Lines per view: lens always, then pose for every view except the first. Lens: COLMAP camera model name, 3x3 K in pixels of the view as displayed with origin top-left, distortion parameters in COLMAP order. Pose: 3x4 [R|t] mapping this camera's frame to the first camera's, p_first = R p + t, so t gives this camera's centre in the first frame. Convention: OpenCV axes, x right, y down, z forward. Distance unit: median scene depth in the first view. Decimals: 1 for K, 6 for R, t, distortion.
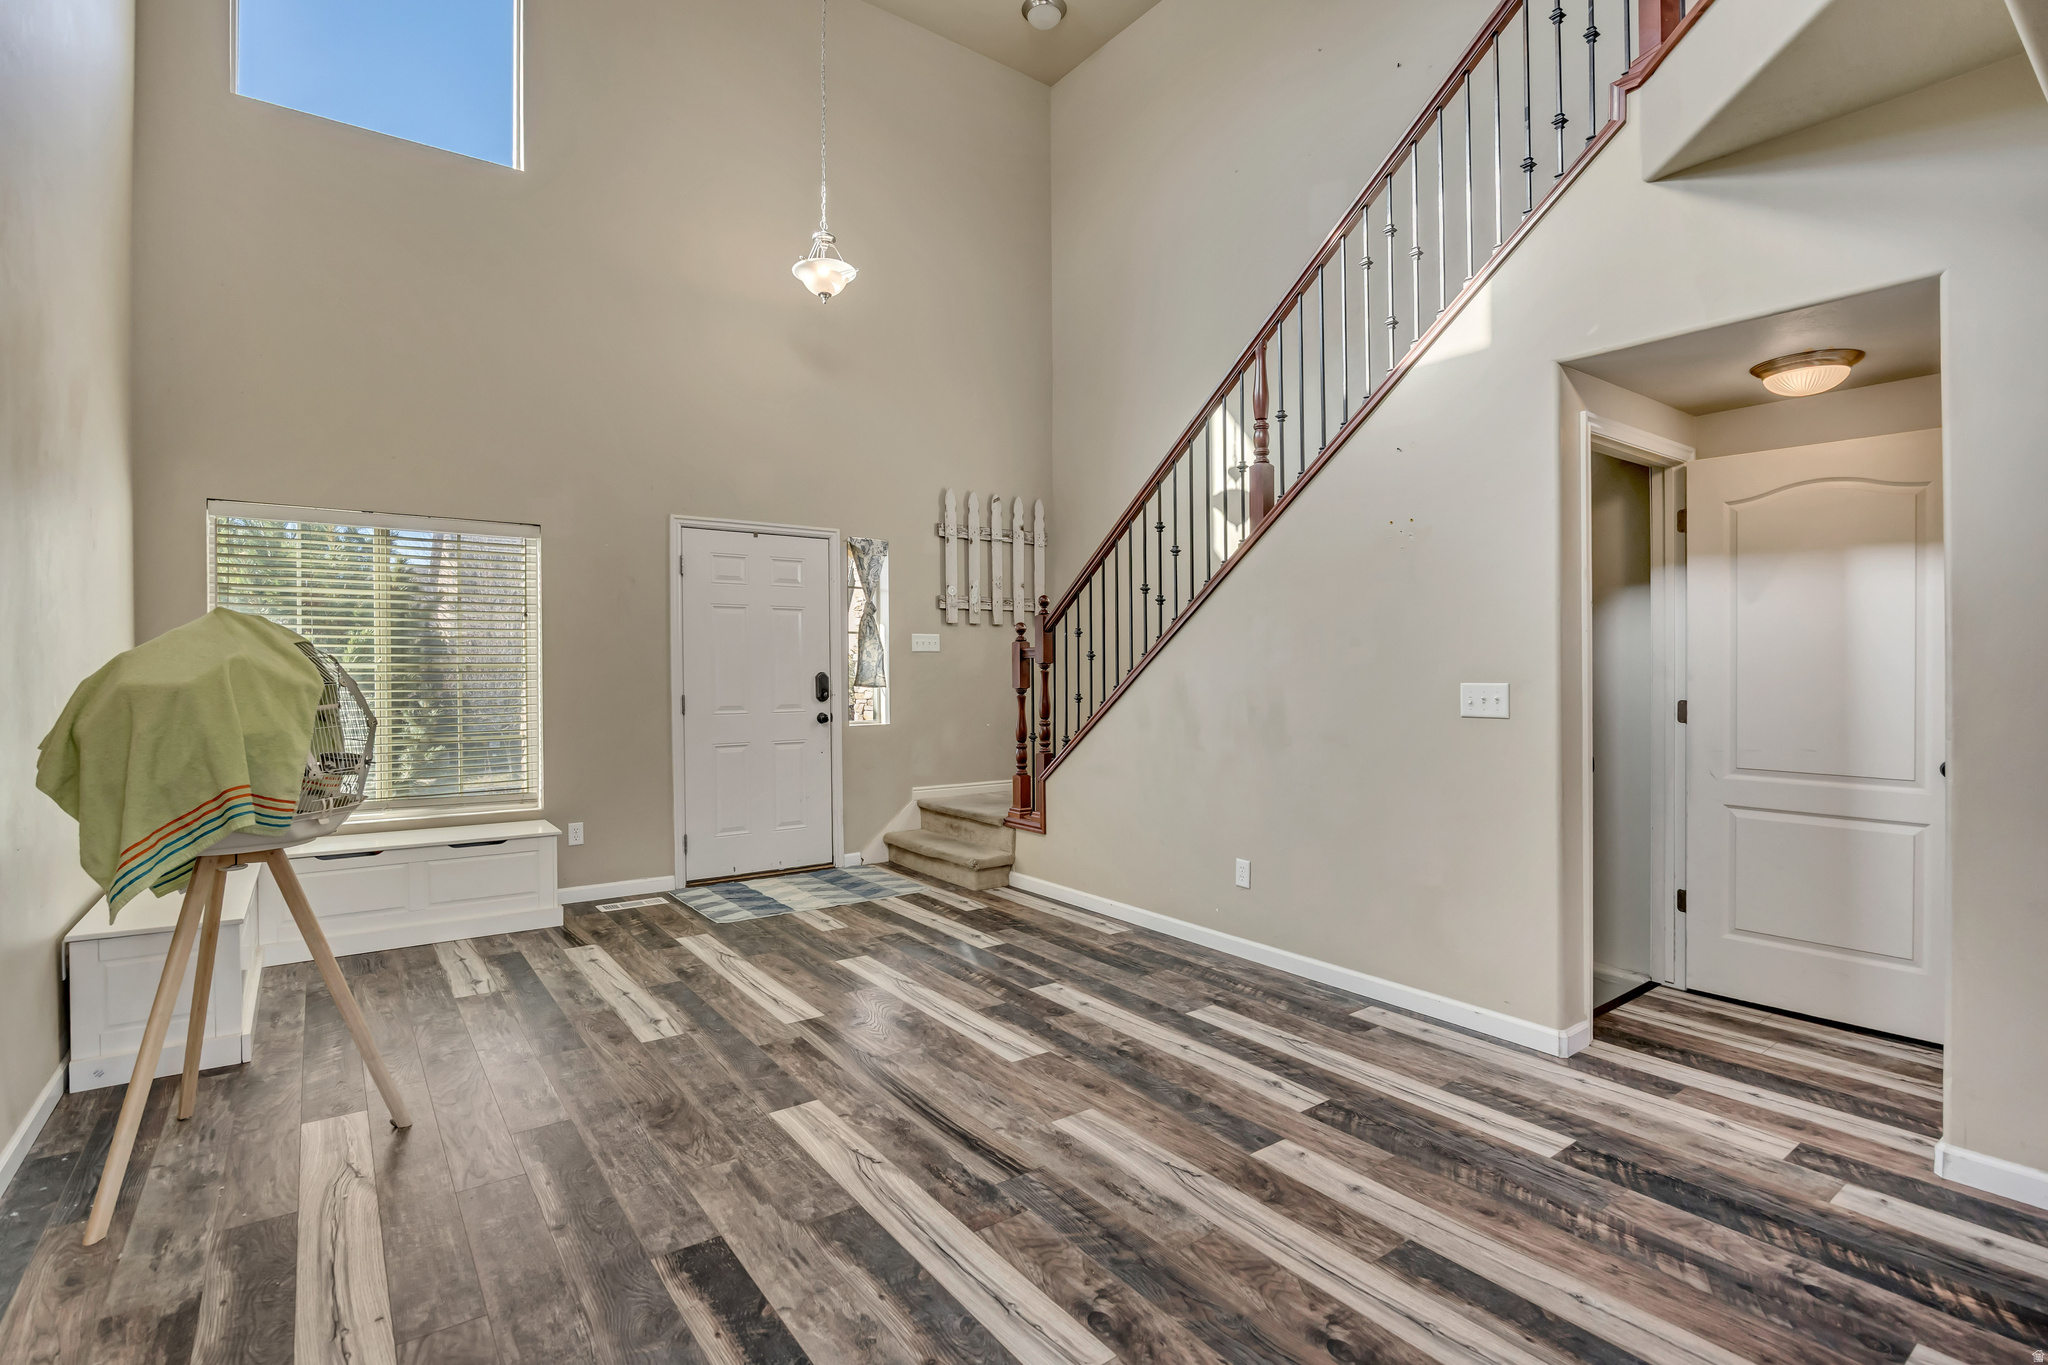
lens RADIAL K [[961.7, 0, 1013.0], [0, 961.7, 670.9], [0, 0, 1]] dist [0.000533, 0.000161]
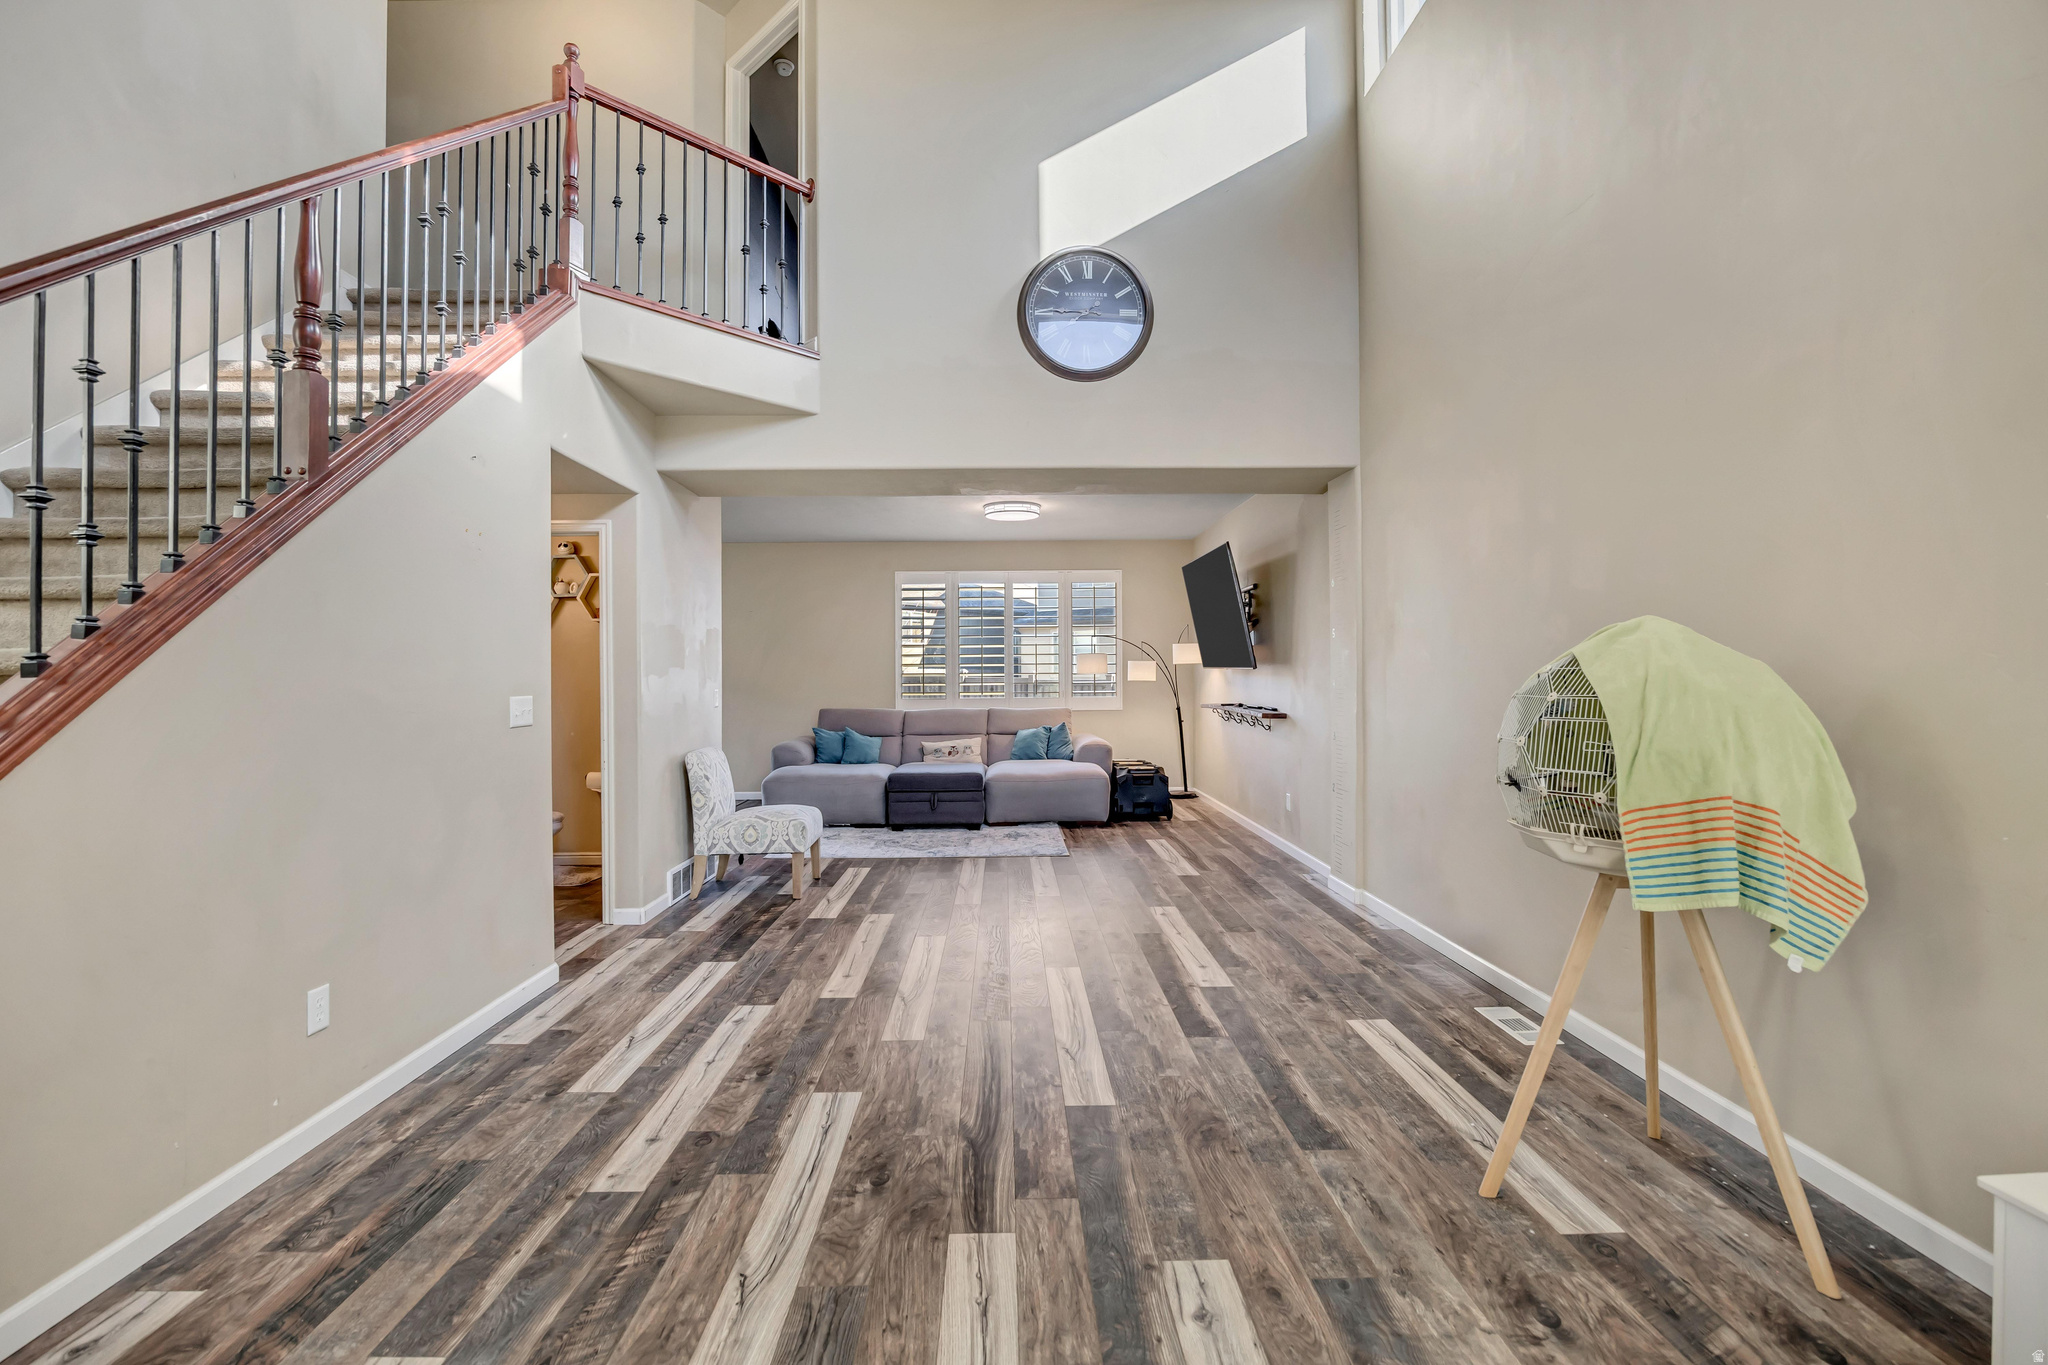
lens RADIAL K [[961.7, 0, 1007.0], [0, 961.7, 678.8], [0, 0, 1]] dist [0.000533, 0.000161]
pose [[-0.818922, 0.004431, 0.573887, -0.637431], [0.007973, 0.999962, 0.003658, -0.007892], [-0.573849, 0.007571, -0.818926, 1.612215]]
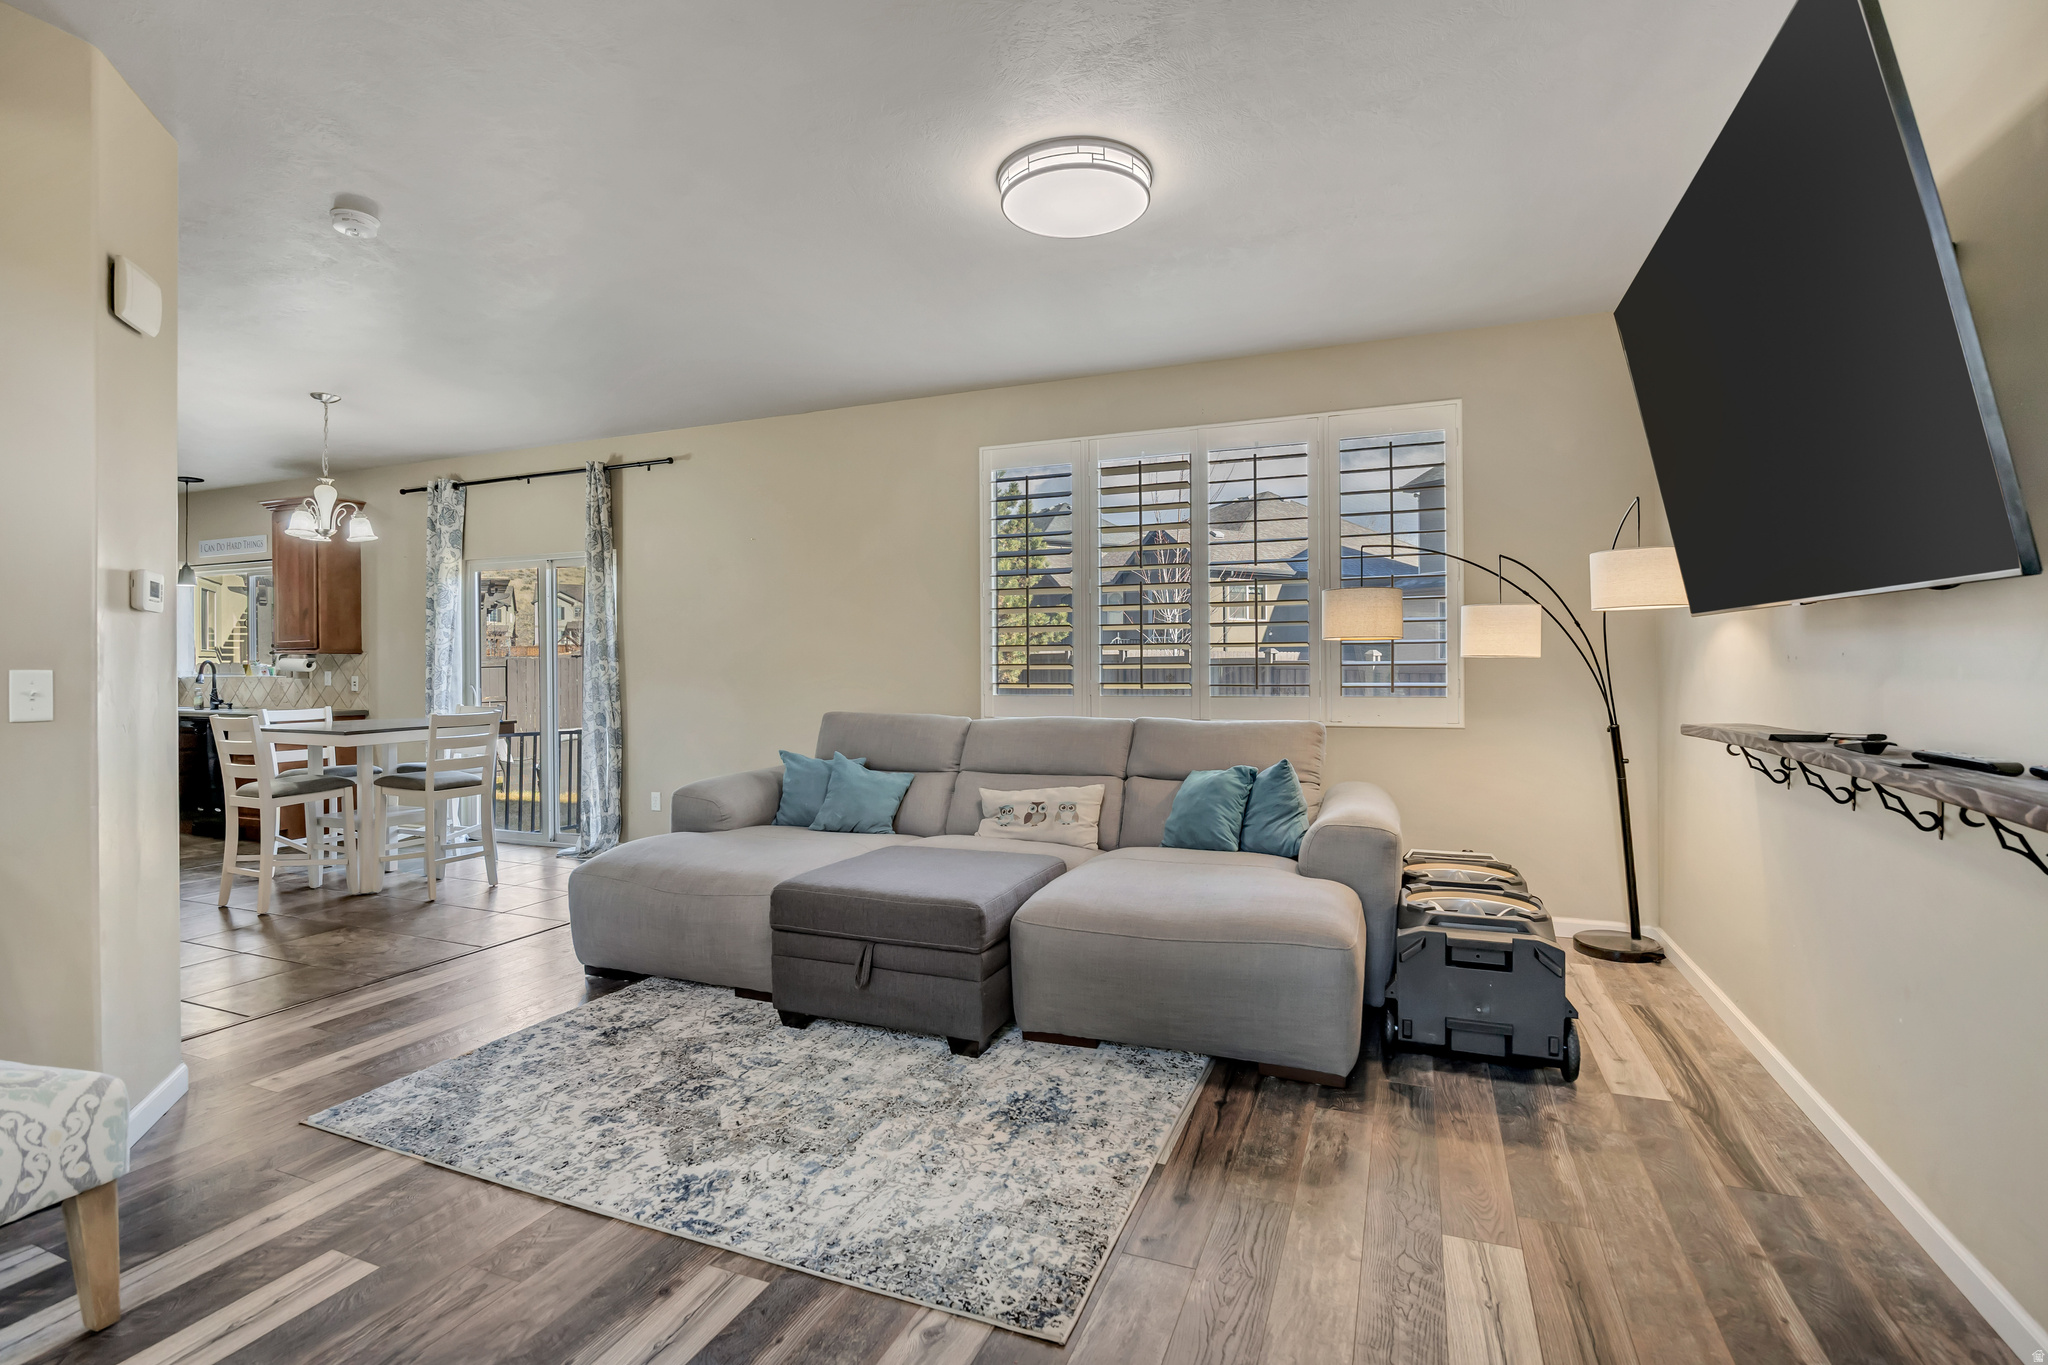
lens RADIAL K [[961.7, 0, 1036.4], [0, 961.7, 671.2], [0, 0, 1]] dist [0.000533, 0.000161]
pose [[-0.544038, 0.002098, 0.839058, -0.579344], [0.007883, 0.999966, 0.002610, -0.005421], [-0.839024, 0.008034, -0.544036, 1.481550]]
